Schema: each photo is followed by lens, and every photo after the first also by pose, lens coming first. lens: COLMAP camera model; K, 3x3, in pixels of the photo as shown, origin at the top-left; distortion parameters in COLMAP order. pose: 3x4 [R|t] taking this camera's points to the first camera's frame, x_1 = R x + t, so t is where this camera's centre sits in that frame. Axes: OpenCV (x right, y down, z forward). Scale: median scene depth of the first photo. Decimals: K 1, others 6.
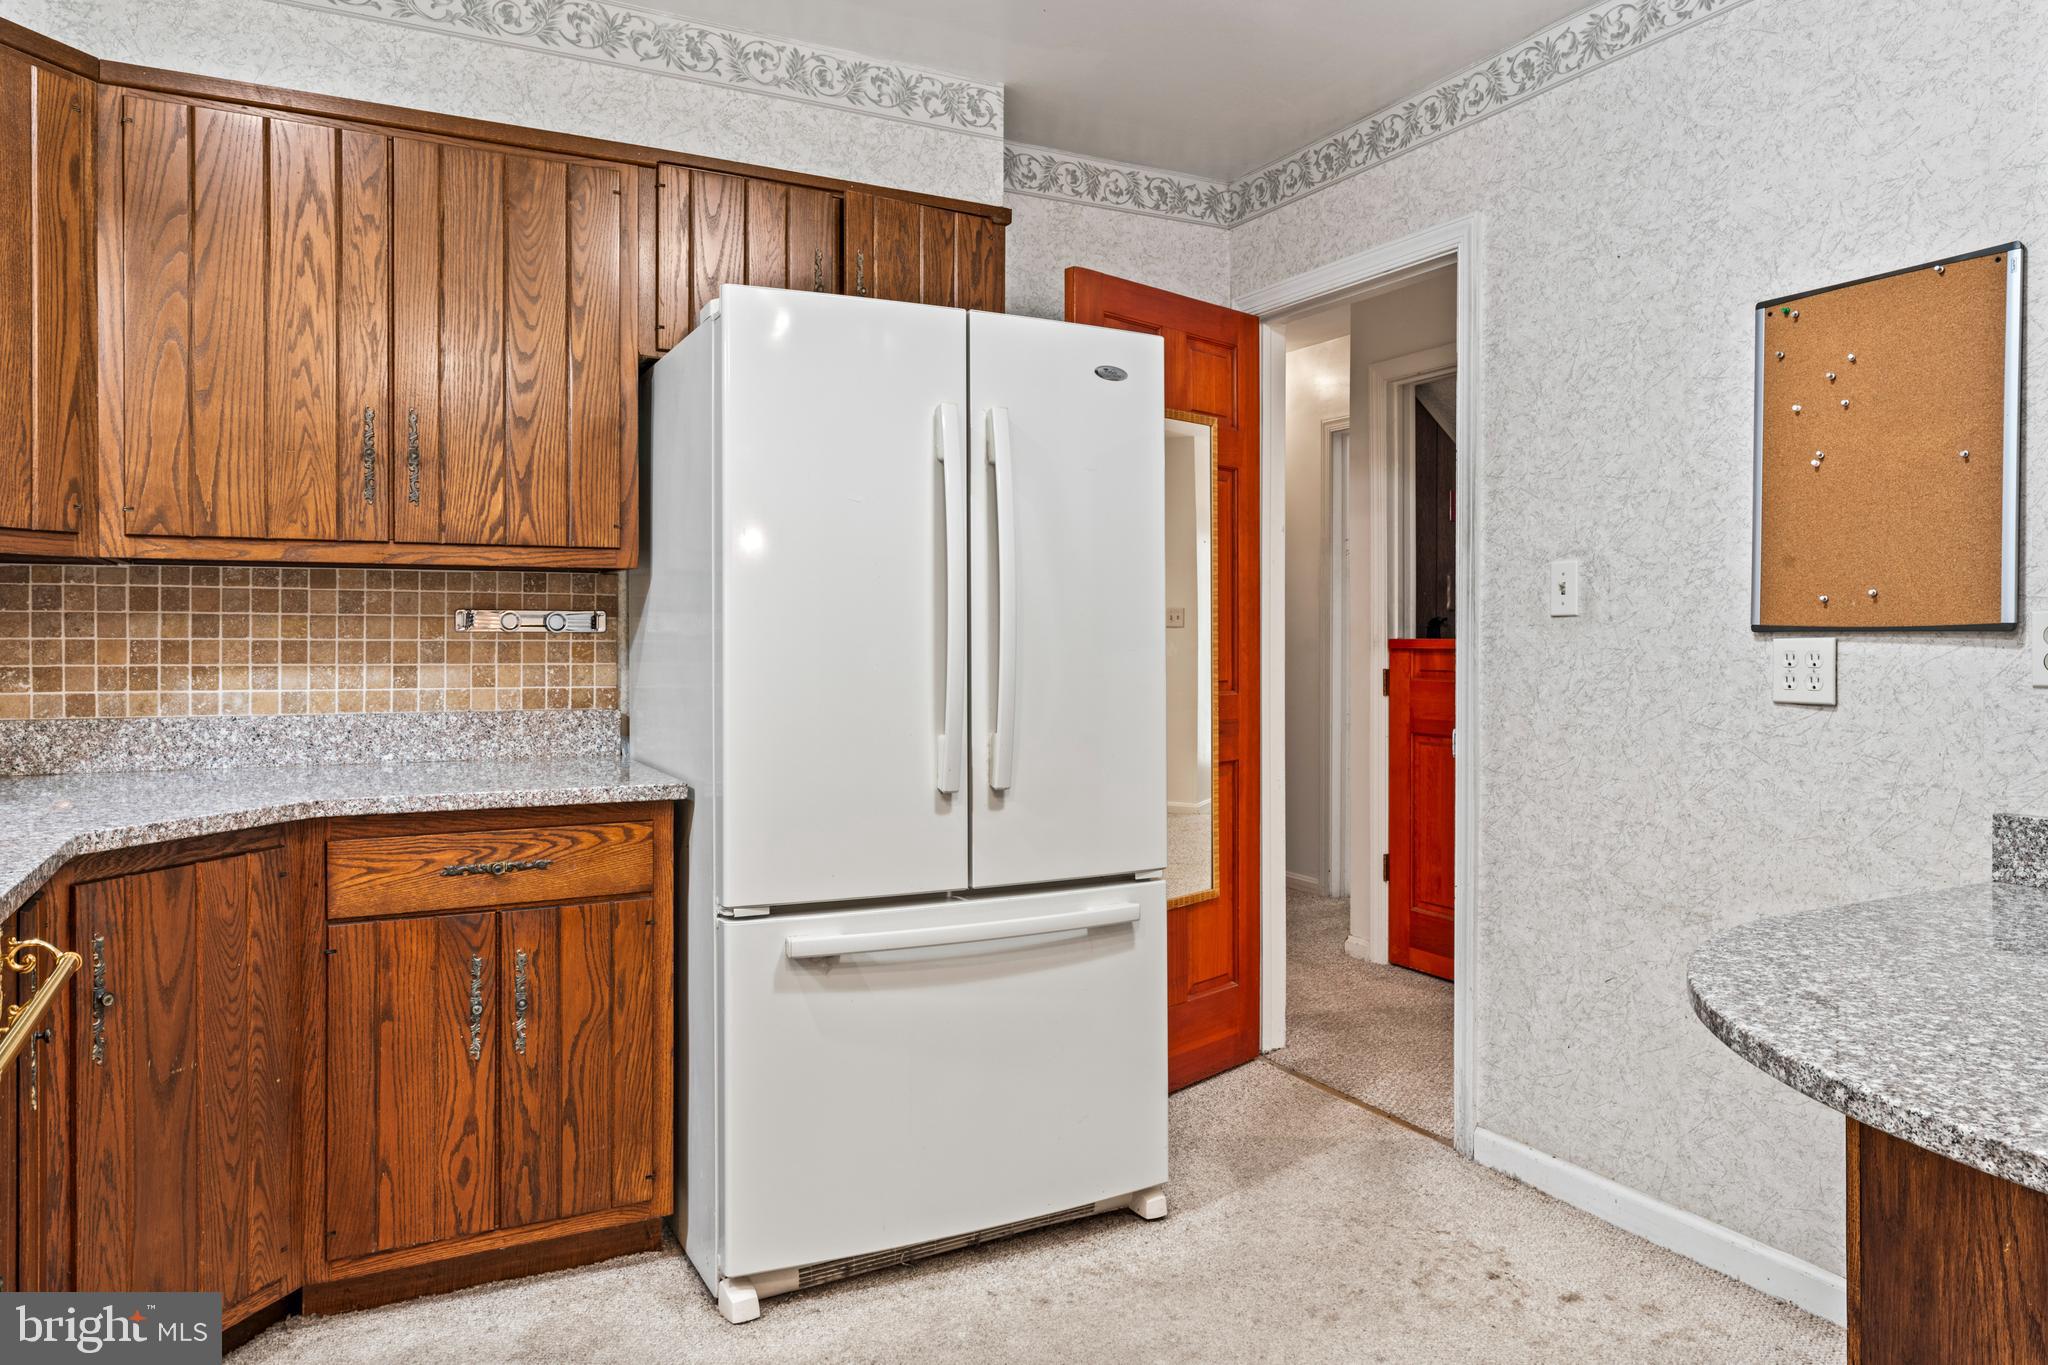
lens RADIAL K [[1381.8, 0, 1023.6], [0, 1381.8, 689.9], [0, 0, 1]] dist [0.001342, 0.002231]
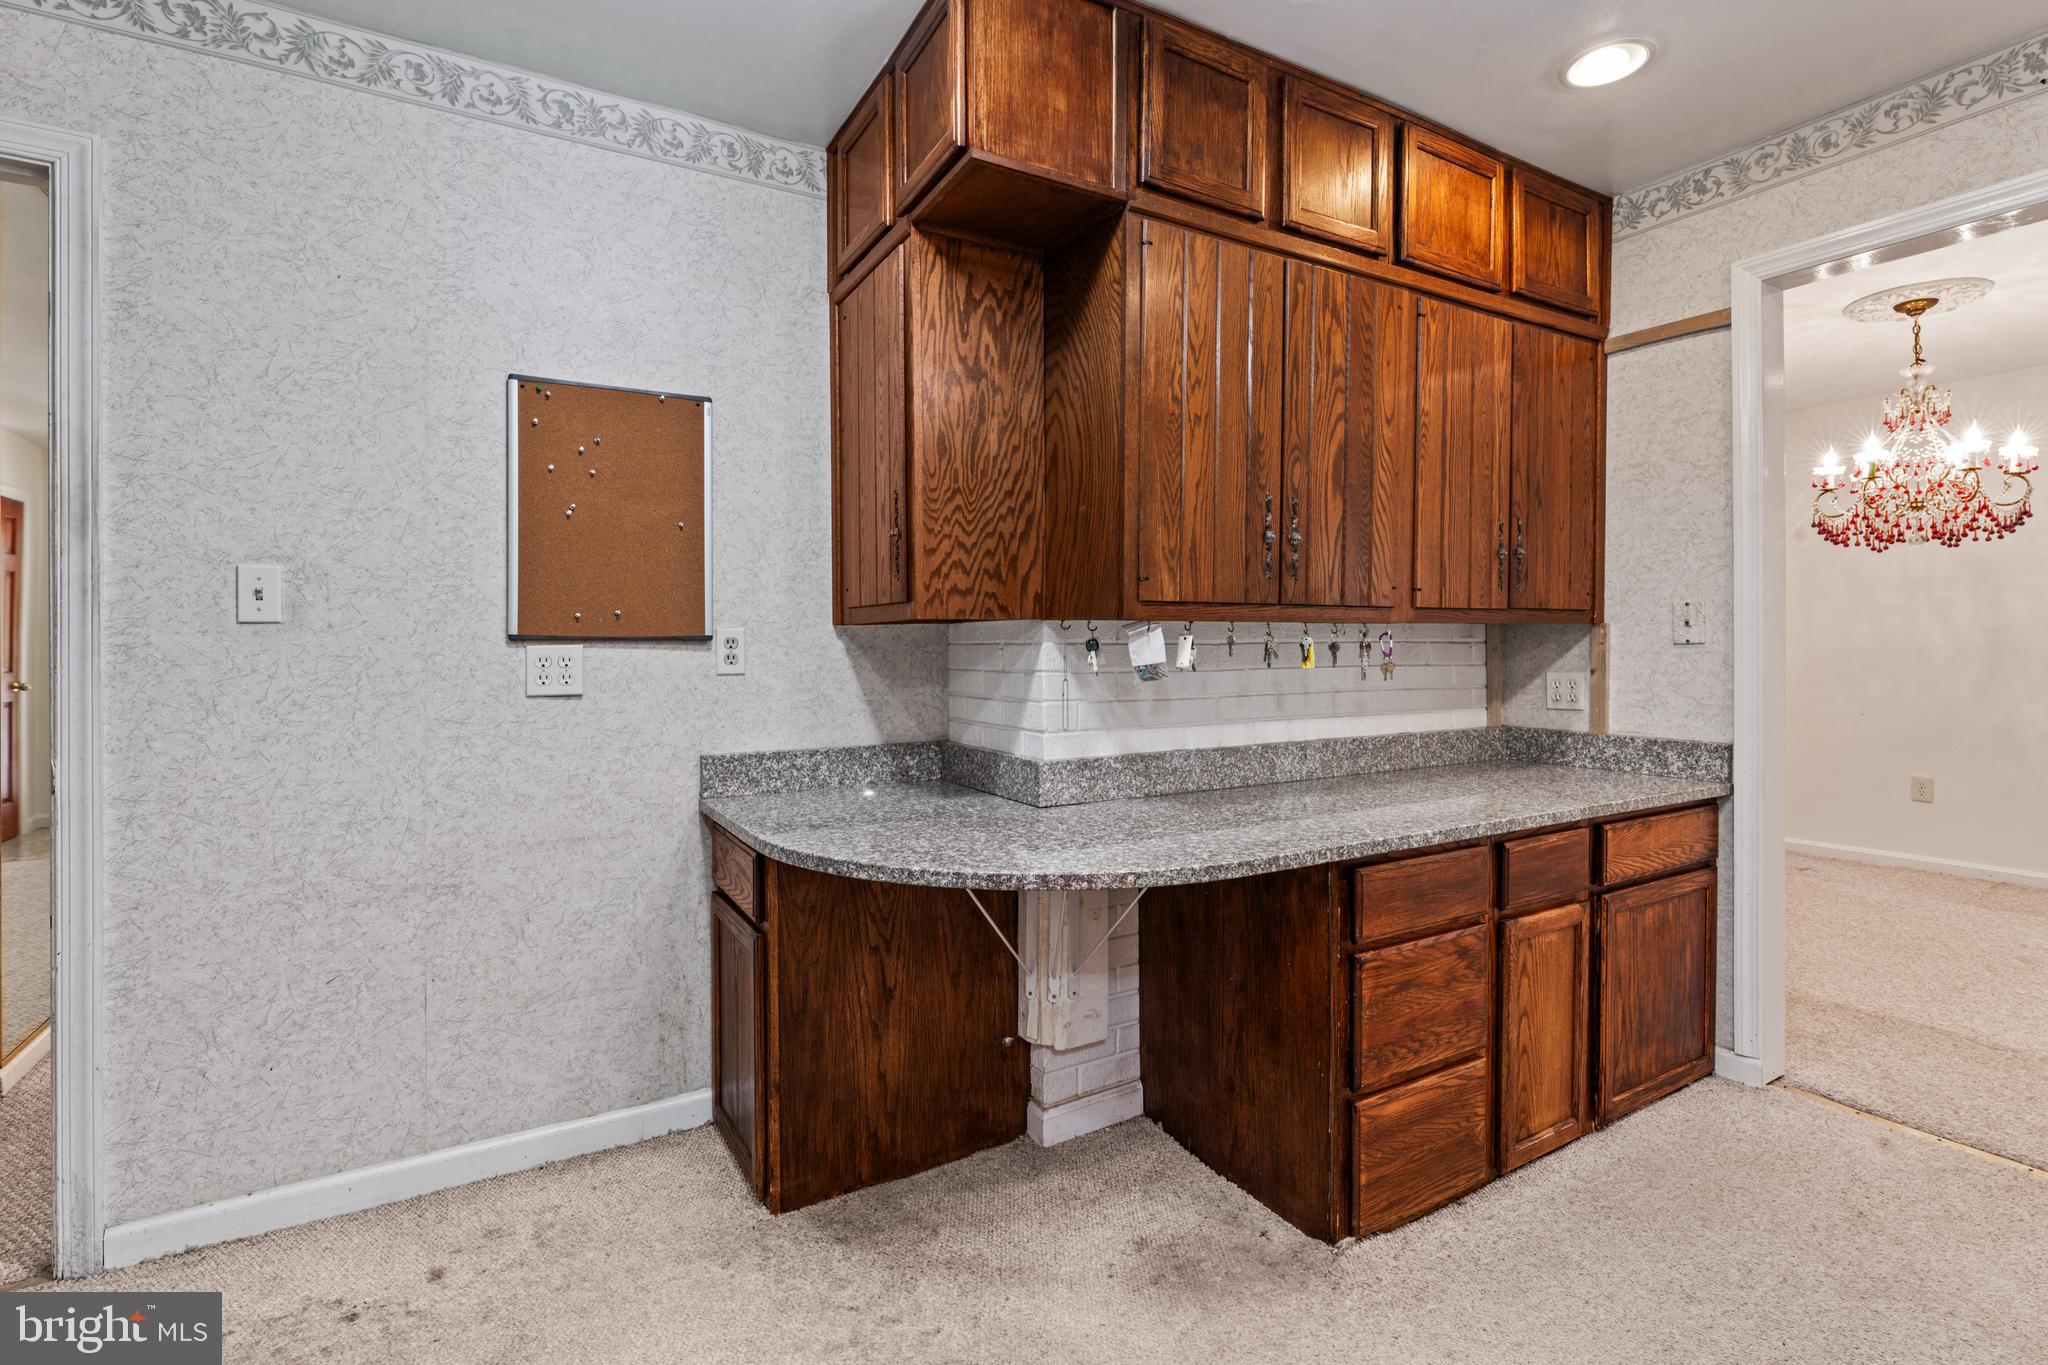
lens RADIAL K [[945.7, 0, 1024.0], [0, 945.7, 682.5], [0, 0, 1]] dist [-0.000878, -0.000299]
pose [[-0.045800, -0.026714, 0.998593, -0.316360], [0.046418, 0.998506, 0.028840, -0.006947], [-0.997872, 0.047674, -0.044492, 0.551172]]
